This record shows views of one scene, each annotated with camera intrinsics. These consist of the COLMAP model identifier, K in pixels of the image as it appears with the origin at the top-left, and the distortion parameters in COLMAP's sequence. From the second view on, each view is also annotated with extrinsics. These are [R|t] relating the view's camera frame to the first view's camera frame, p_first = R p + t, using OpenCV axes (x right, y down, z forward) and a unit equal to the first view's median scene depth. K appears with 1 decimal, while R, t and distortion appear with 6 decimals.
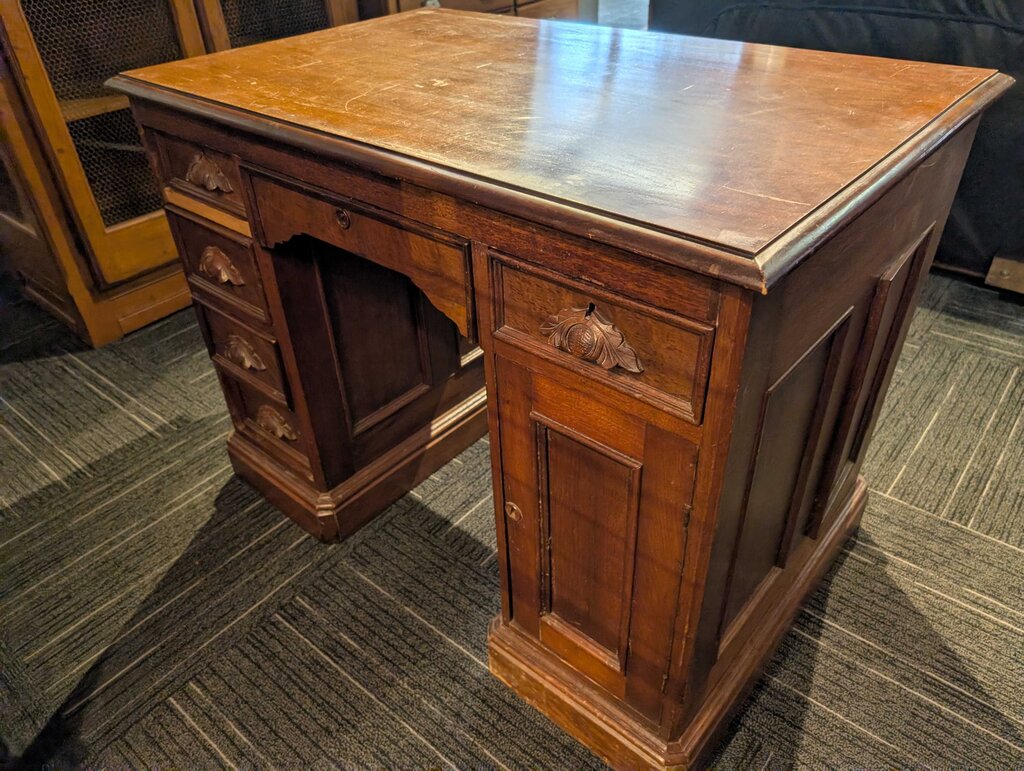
lens RADIAL K [[744.9, 0, 510.6], [0, 744.9, 387.1], [0, 0, 1]] dist [0.021207, -0.021091]
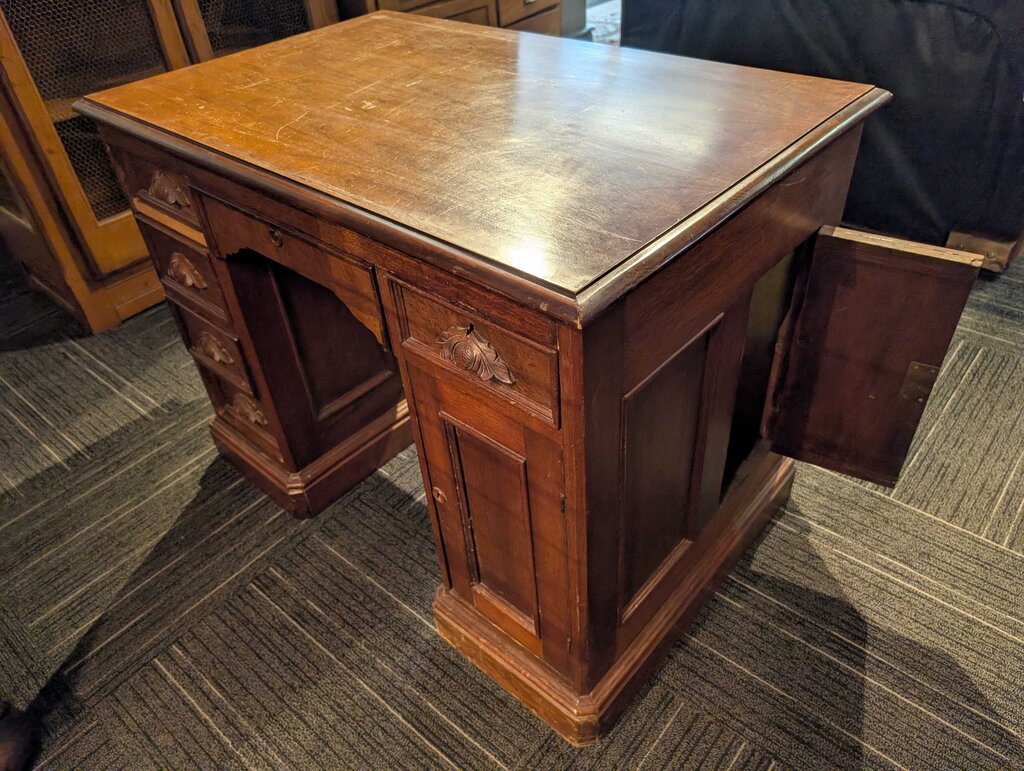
lens RADIAL K [[744.9, 0, 515.2], [0, 744.9, 382.9], [0, 0, 1]] dist [0.021207, -0.021091]
pose [[0.999545, -0.016078, -0.025522, 0.124984], [0.017324, 0.998630, 0.049384, -0.046743], [0.024693, -0.049804, 0.998454, -0.091385]]
